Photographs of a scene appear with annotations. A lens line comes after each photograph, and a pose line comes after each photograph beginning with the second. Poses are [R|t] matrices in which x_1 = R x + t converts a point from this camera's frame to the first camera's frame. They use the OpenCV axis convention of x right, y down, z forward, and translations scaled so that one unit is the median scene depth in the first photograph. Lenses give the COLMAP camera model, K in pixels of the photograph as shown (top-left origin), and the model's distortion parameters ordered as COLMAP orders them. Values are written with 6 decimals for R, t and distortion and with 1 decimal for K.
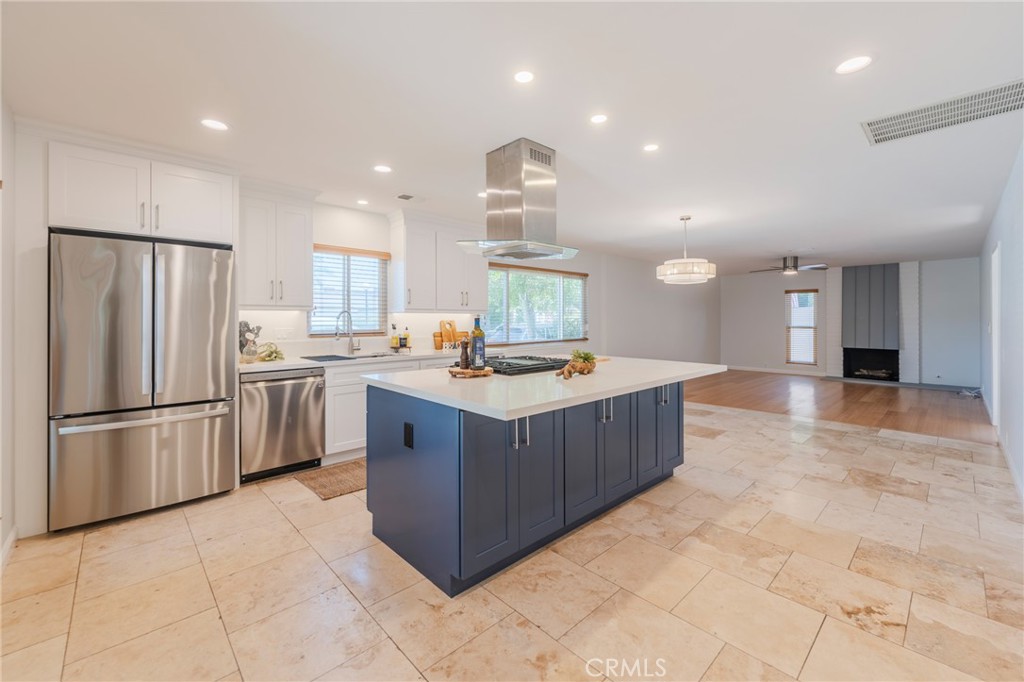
lens RADIAL K [[421.2, 0, 509.7], [0, 421.2, 321.5], [0, 0, 1]] dist [0.000002, -0.000013]
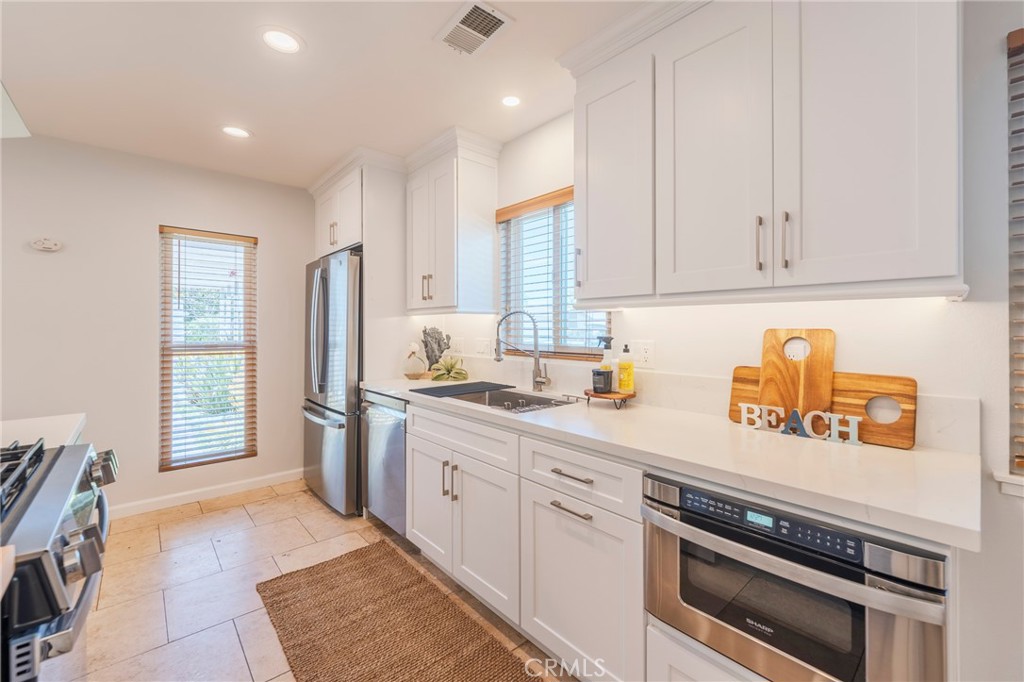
lens RADIAL K [[418.8, 0, 514.0], [0, 418.8, 326.0], [0, 0, 1]] dist [-0.003761, -0.000289]
pose [[-0.023270, -0.001722, -0.999728, 0.084747], [-0.000683, 0.999998, -0.001707, -0.002097], [0.999729, 0.000643, -0.023271, 0.508357]]
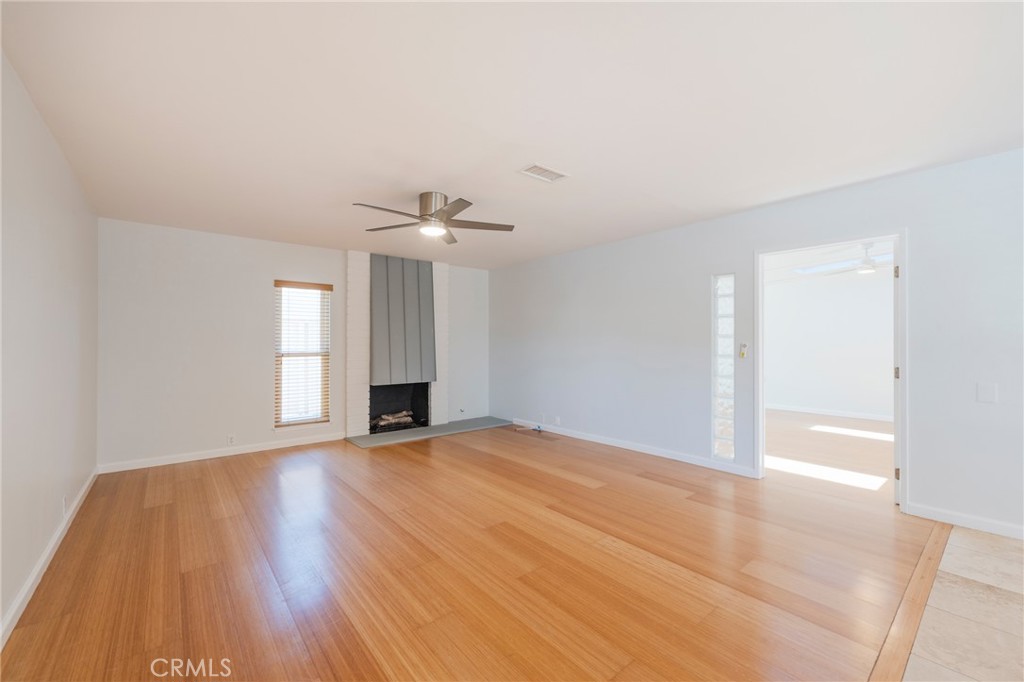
lens RADIAL K [[417.2, 0, 512.0], [0, 417.2, 341.0], [0, 0, 1]] dist [0.004300, 0.000171]
pose [[0.062445, -0.000296, 0.998048, 0.216944], [0.001309, 0.999999, 0.000214, -0.002518], [-0.998048, 0.001293, 0.062445, 0.816425]]
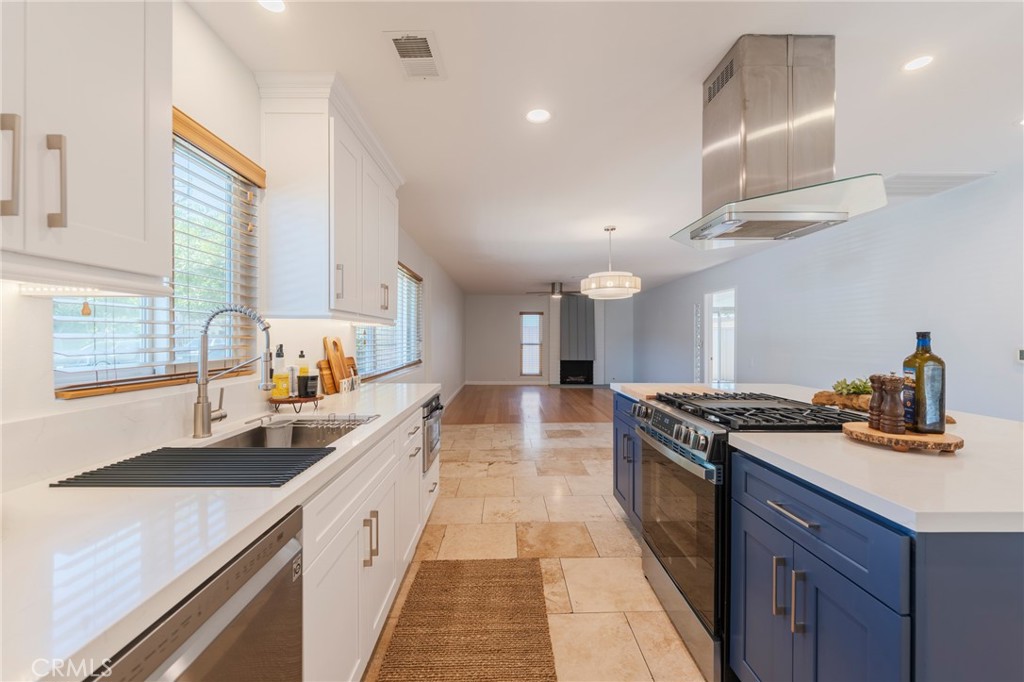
lens RADIAL K [[417.2, 0, 512.0], [0, 417.2, 341.0], [0, 0, 1]] dist [0.004300, 0.000171]
pose [[0.667589, -0.002284, 0.744526, -0.238195], [-0.000892, 0.999992, 0.003867, 0.000541], [-0.744529, -0.003245, 0.667582, 0.306739]]
